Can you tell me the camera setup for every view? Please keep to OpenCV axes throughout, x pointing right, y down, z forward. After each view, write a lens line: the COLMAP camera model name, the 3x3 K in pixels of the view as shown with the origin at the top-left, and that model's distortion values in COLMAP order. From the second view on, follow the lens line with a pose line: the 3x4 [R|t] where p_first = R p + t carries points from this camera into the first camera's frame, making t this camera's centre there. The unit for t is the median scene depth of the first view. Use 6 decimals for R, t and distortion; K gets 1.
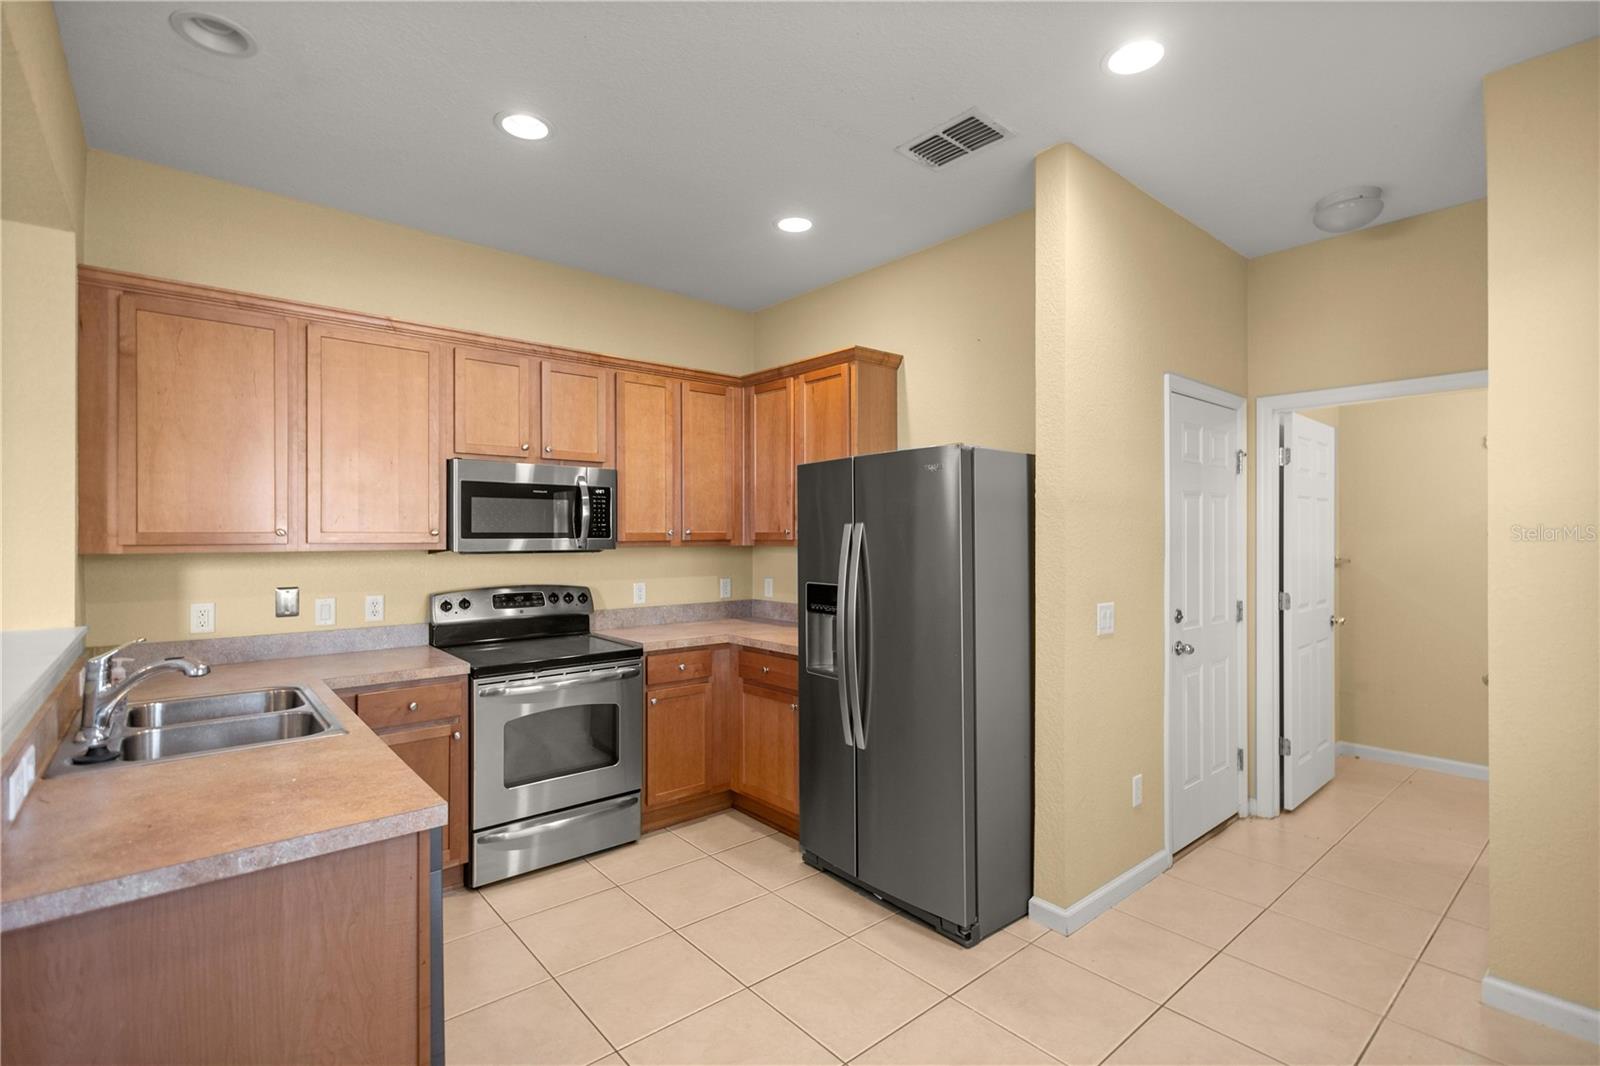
lens RADIAL K [[735.9, 0, 797.5], [0, 735.9, 532.0], [0, 0, 1]] dist [0.013839, -0.005541]
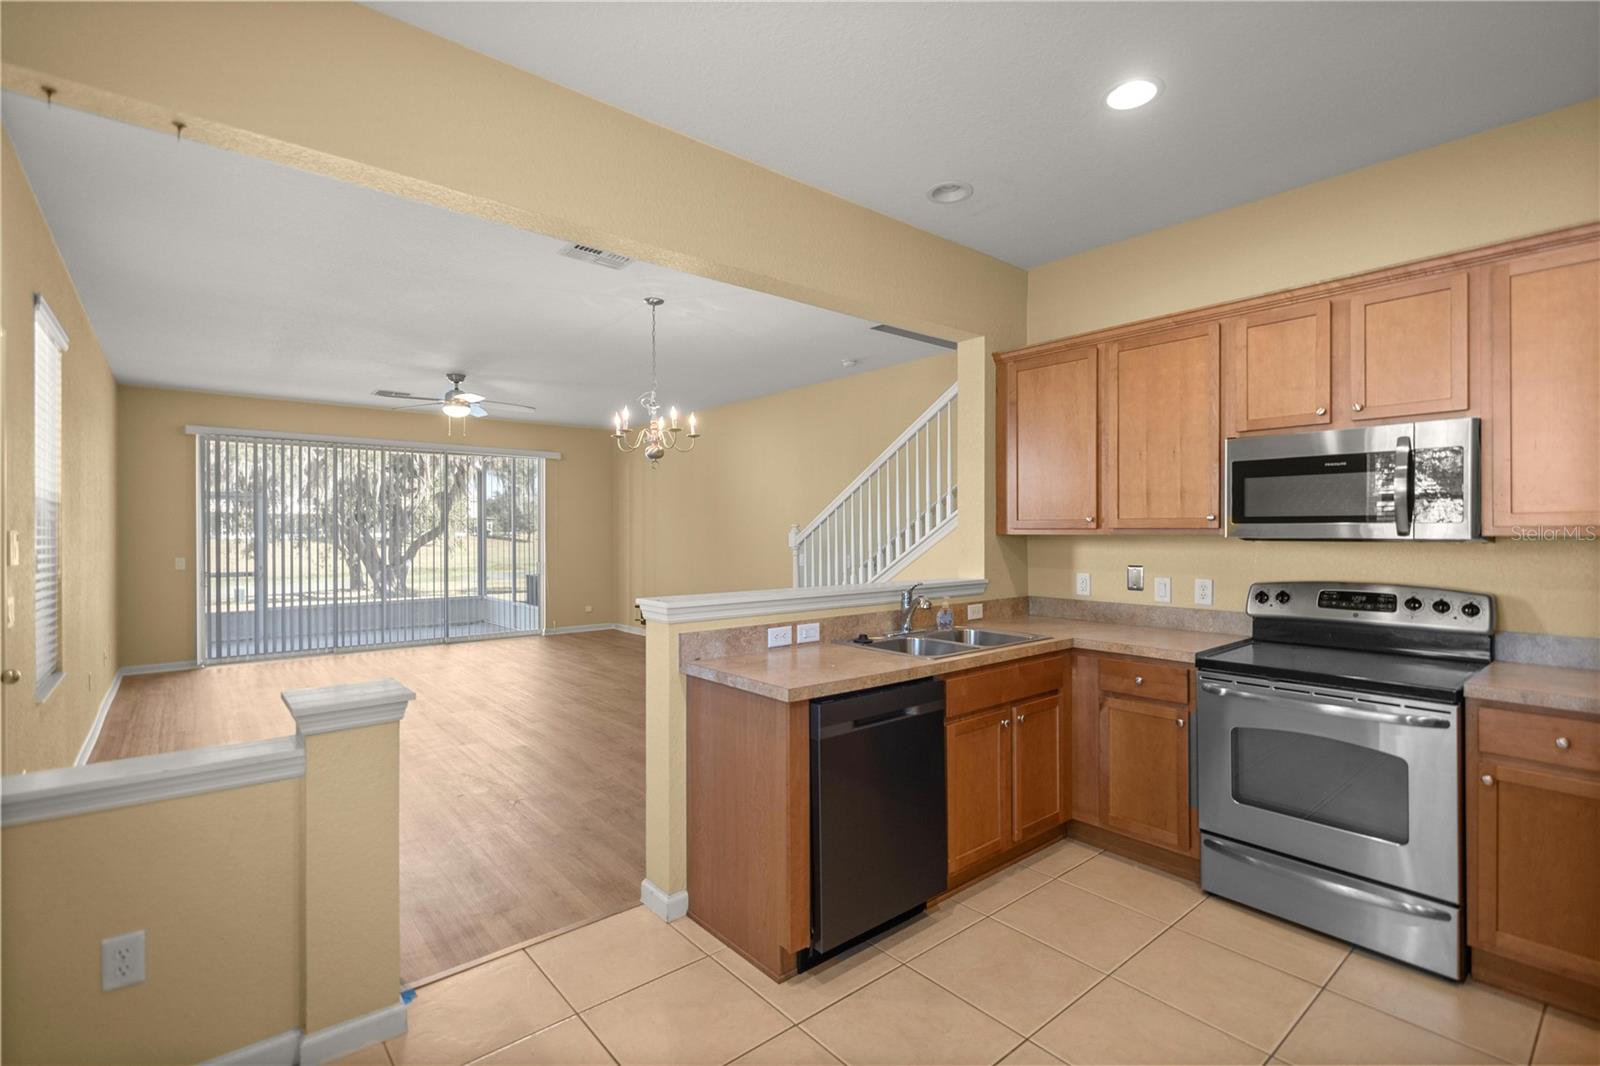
lens RADIAL K [[735.9, 0, 797.5], [0, 735.9, 532.0], [0, 0, 1]] dist [0.013839, -0.005541]
pose [[0.000272, 0.003924, -0.999992, 0.465573], [0.008564, 0.999956, 0.003926, 0.010801], [0.999963, -0.008565, 0.000239, 0.432902]]
